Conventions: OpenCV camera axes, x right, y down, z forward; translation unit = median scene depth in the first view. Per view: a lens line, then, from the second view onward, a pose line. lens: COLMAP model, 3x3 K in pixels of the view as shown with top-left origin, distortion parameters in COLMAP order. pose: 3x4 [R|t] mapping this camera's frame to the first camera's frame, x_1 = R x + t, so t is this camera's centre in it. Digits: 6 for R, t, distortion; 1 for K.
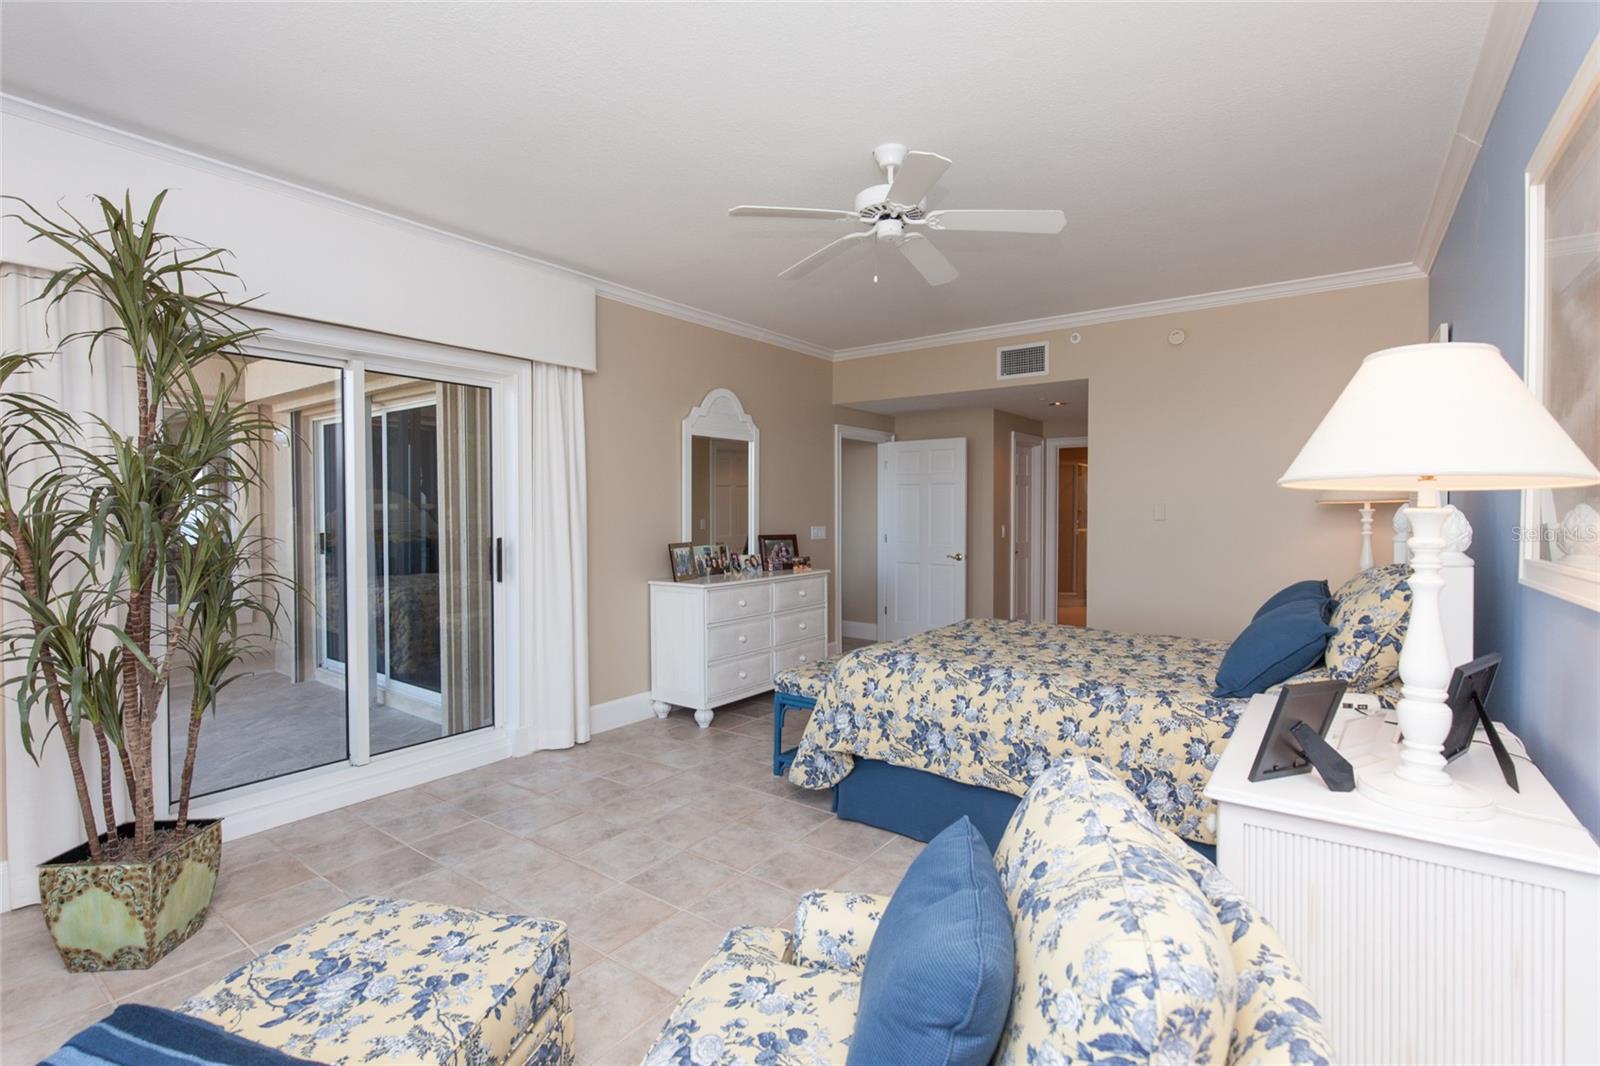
lens RADIAL K [[725.2, 0, 807.3], [0, 725.2, 526.2], [0, 0, 1]] dist [-0.001671, 0.000009]
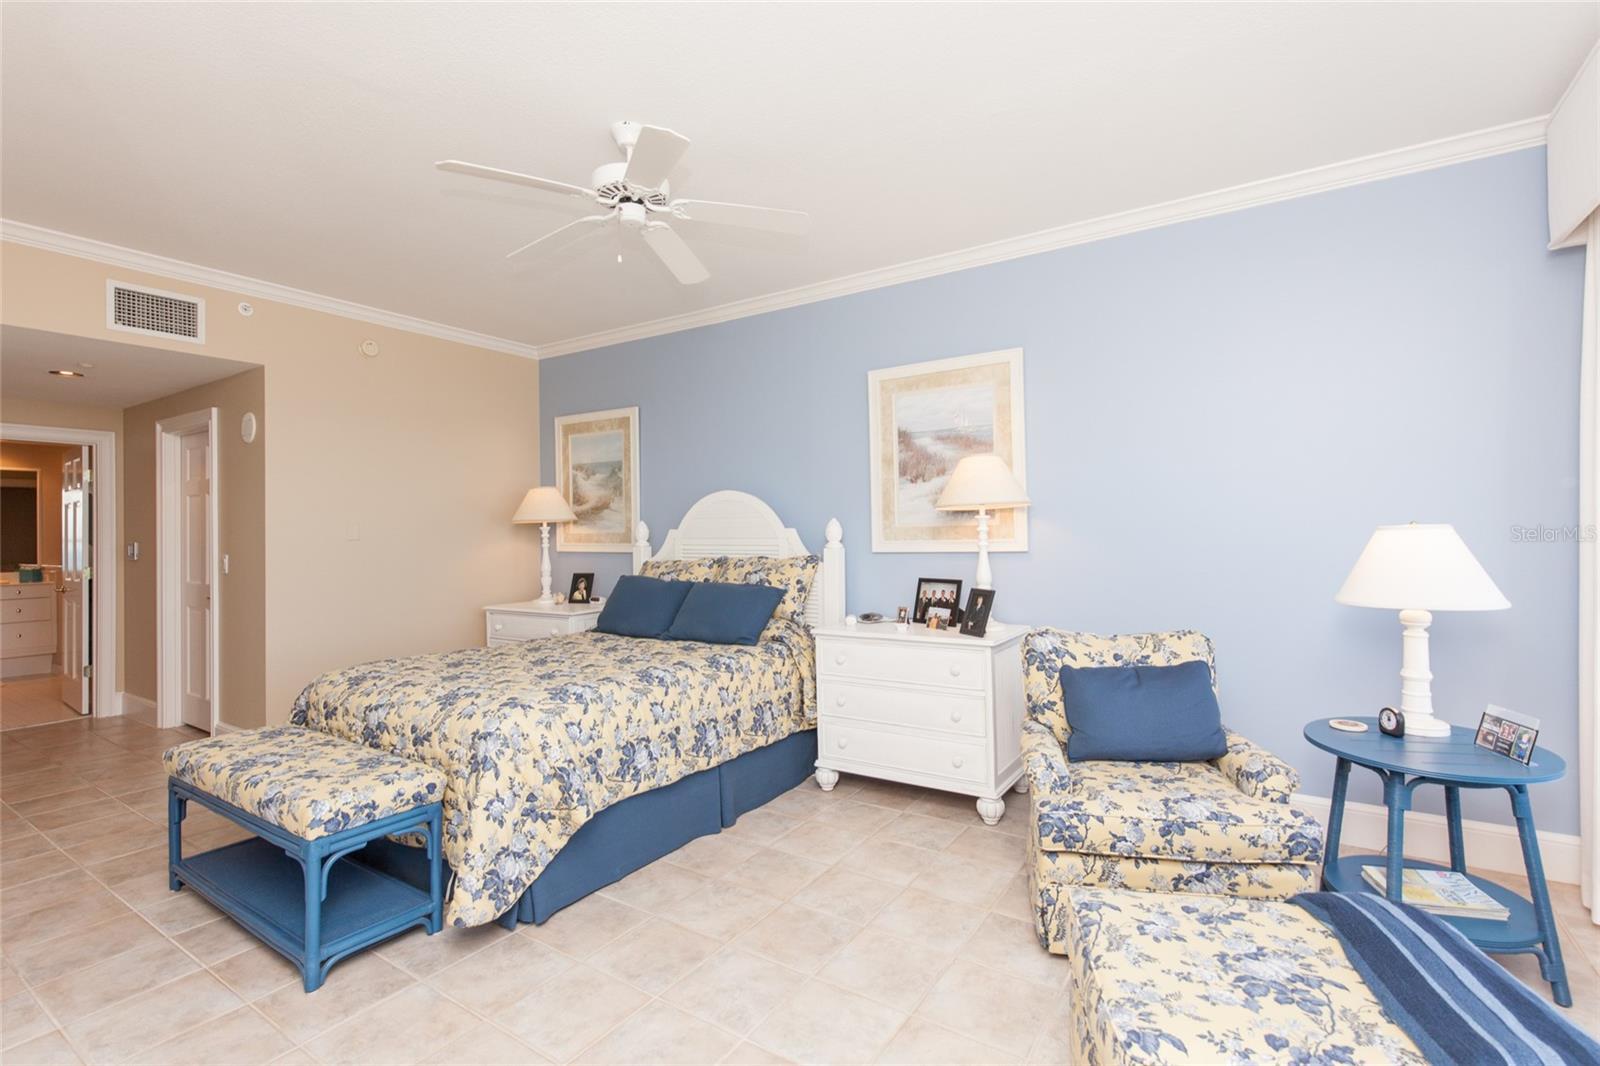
lens RADIAL K [[725.2, 0, 808.4], [0, 725.2, 529.4], [0, 0, 1]] dist [-0.001671, 0.000009]
pose [[-0.038642, 0.005896, 0.999236, -1.557780], [0.036921, 0.999308, -0.004469, 0.011033], [-0.998571, 0.036721, -0.038833, 1.579318]]
